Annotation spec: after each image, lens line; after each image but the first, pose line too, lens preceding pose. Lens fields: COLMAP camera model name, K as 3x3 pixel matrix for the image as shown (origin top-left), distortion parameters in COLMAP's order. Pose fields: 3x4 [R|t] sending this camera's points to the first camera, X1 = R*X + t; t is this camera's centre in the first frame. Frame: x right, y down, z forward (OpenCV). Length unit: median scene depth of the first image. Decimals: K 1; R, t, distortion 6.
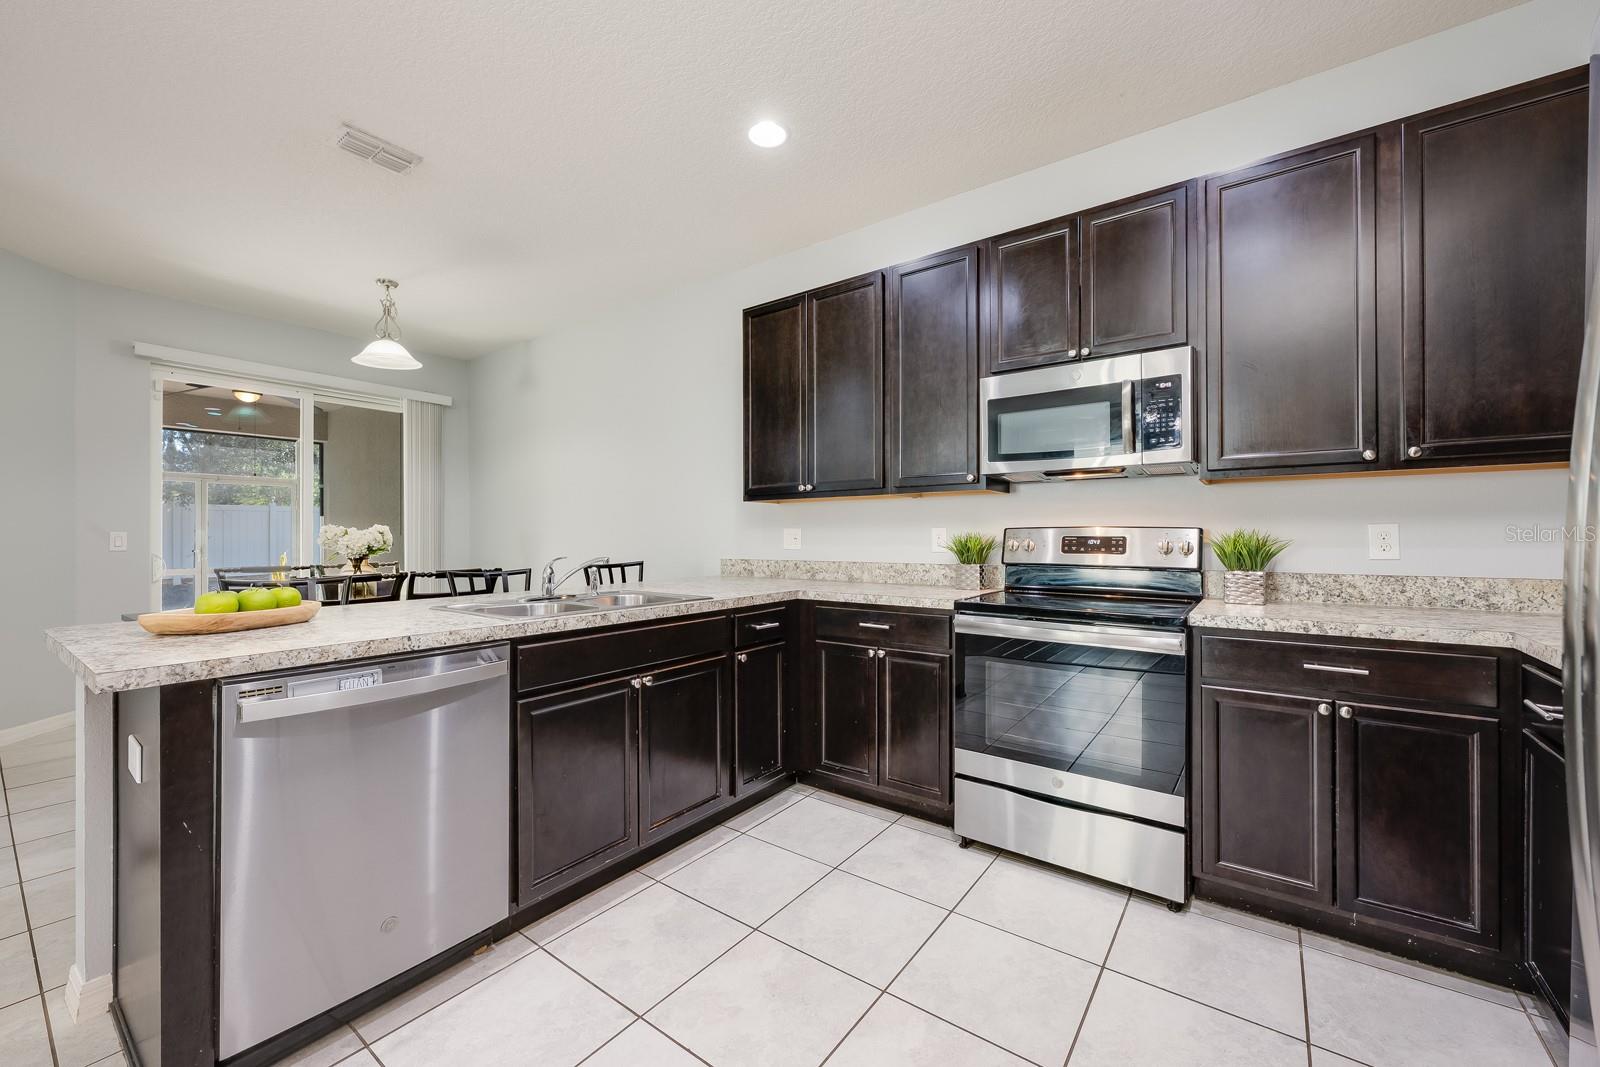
lens RADIAL K [[632.7, 0, 798.1], [0, 632.7, 536.6], [0, 0, 1]] dist [0.003469, -0.000840]
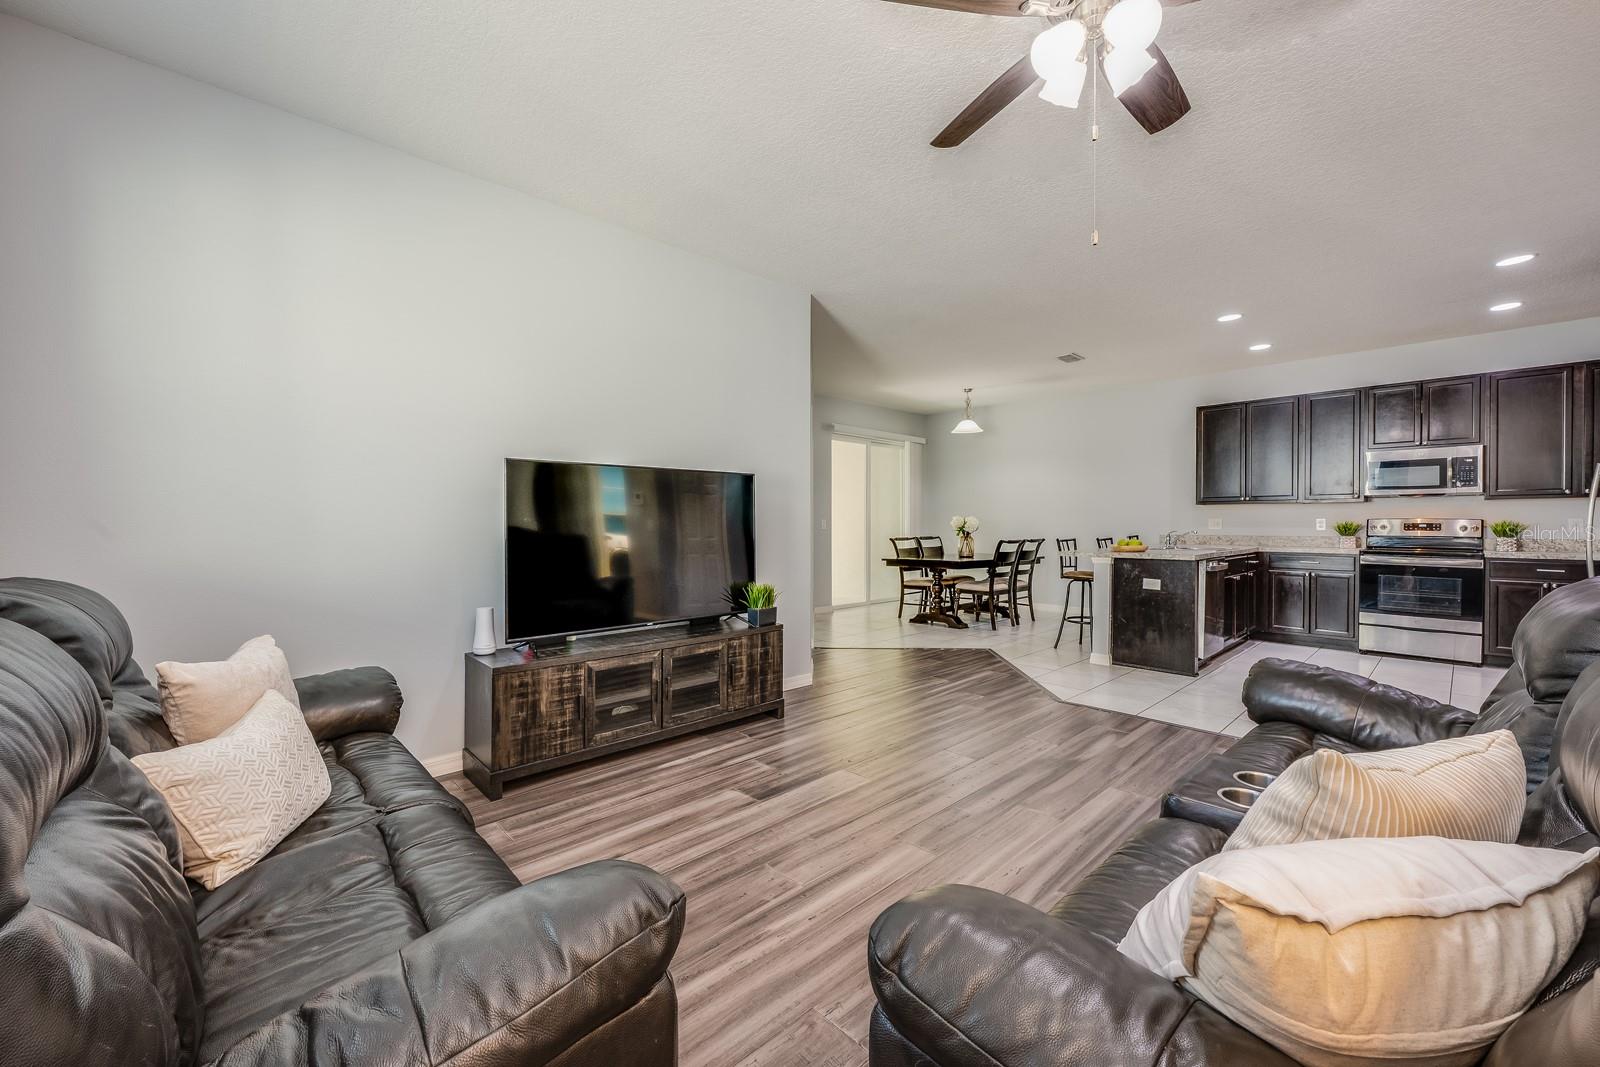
lens RADIAL K [[632.7, 0, 801.8], [0, 632.7, 528.5], [0, 0, 1]] dist [0.003469, -0.000840]
pose [[0.985132, 0.004758, -0.171734, -1.366098], [-0.003482, 0.999964, 0.007734, 0.010473], [0.171765, -0.007021, 0.985113, -1.646946]]
